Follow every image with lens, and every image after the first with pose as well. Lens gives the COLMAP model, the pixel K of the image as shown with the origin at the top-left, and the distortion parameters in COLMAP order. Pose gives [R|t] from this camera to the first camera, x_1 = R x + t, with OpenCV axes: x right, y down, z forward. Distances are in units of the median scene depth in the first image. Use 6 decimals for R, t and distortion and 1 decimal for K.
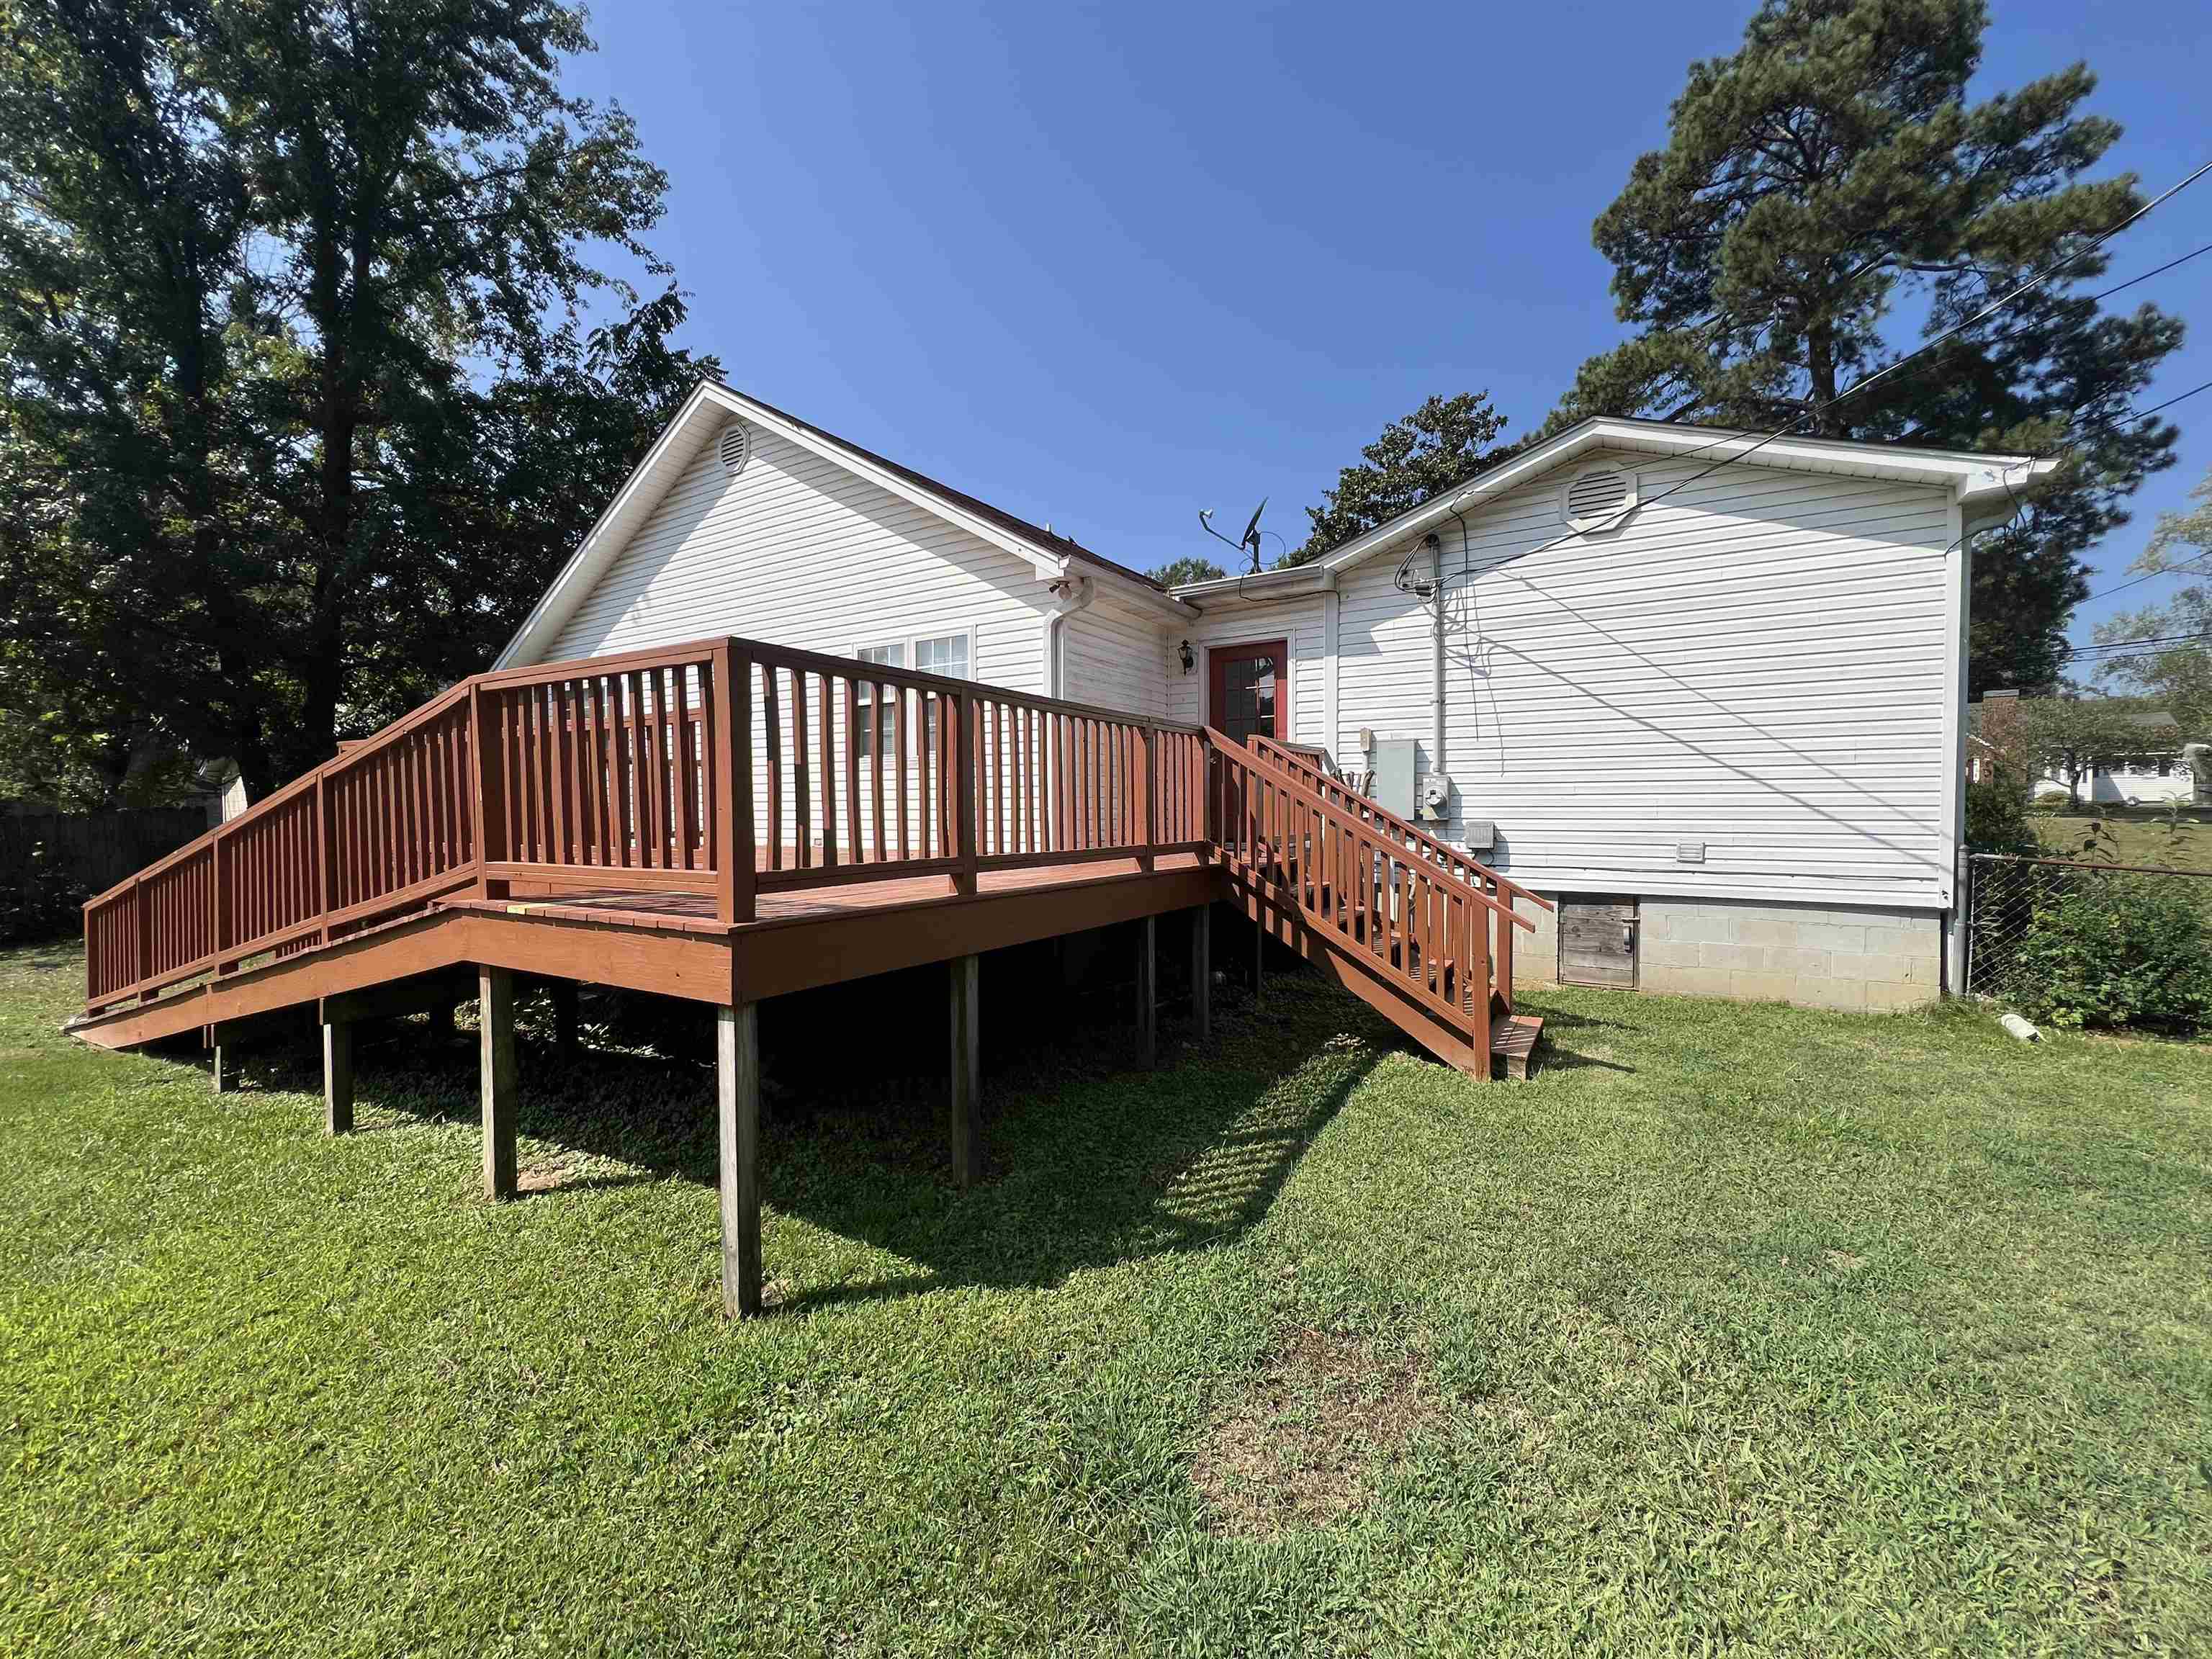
lens RADIAL K [[892.0, 0, 1105.6], [0, 892.0, 828.5], [0, 0, 1]] dist [-0.000992, -0.000193]
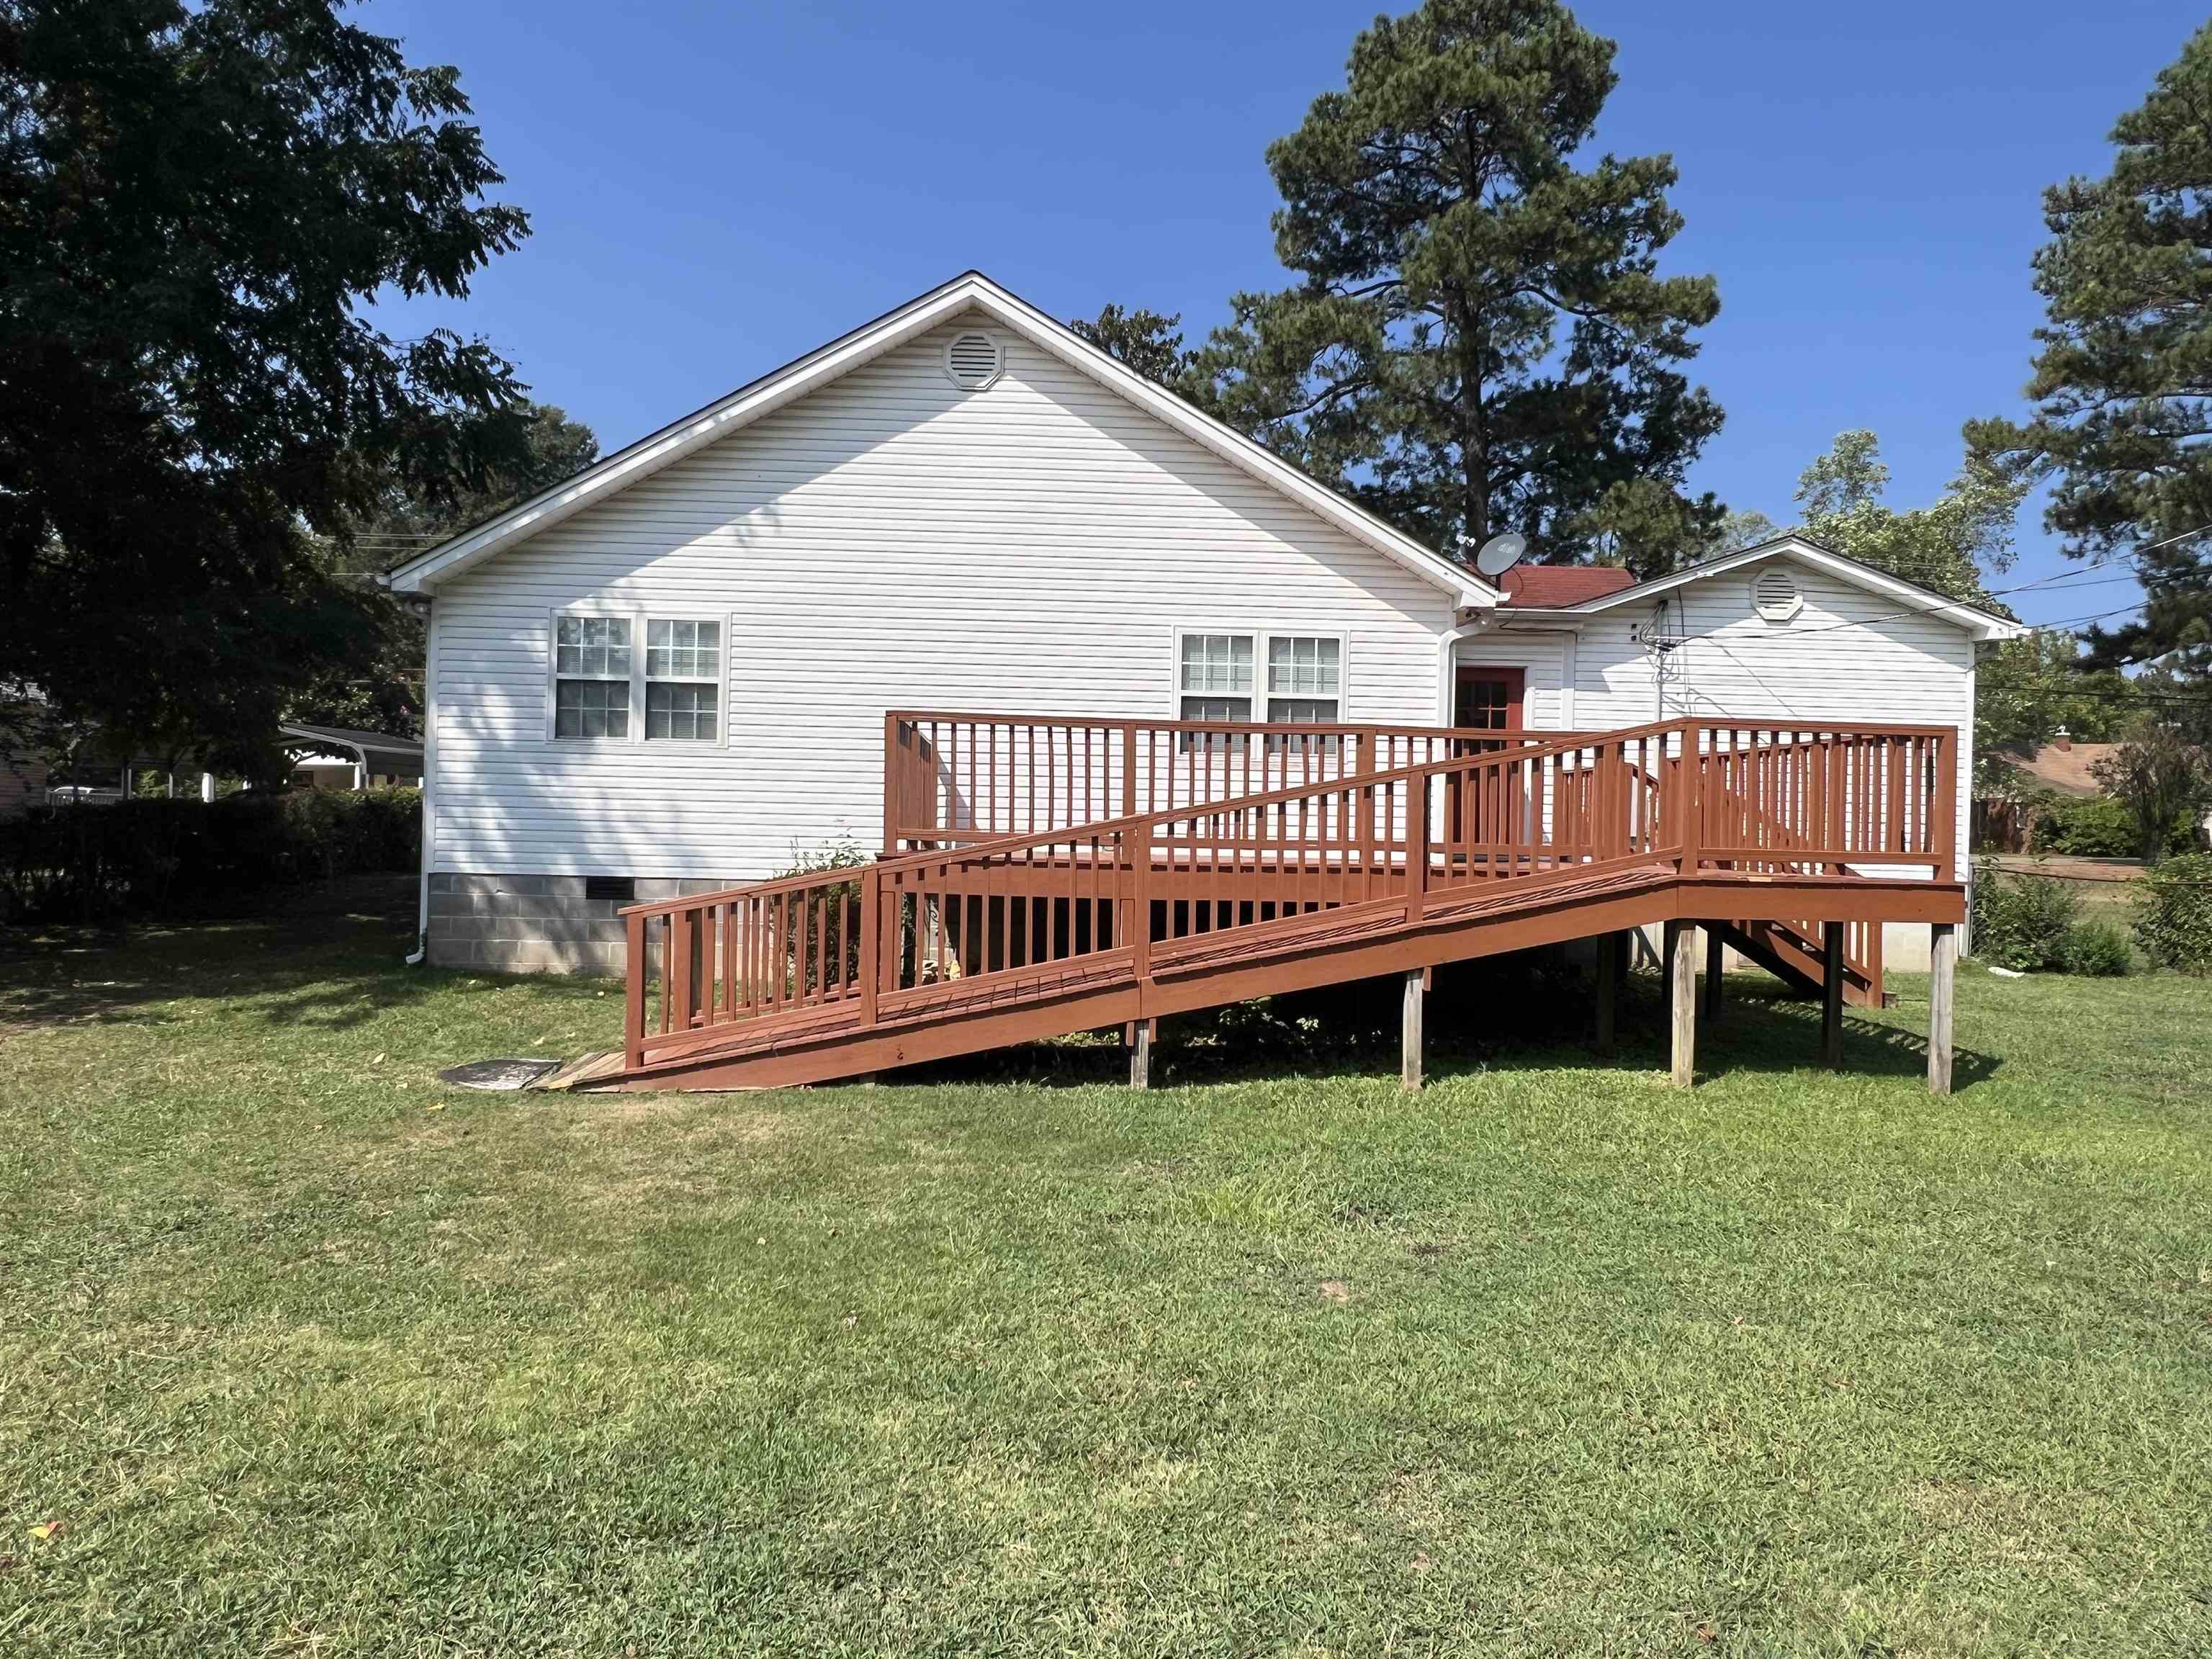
lens RADIAL K [[1407.6, 0, 1104.4], [0, 1407.6, 832.3], [0, 0, 1]] dist [0.005463, 0.001180]
pose [[0.831805, 0.024000, 0.554549, -1.183420], [-0.018416, 0.999708, -0.015644, 0.025777], [-0.554763, 0.002800, 0.832004, -0.150249]]
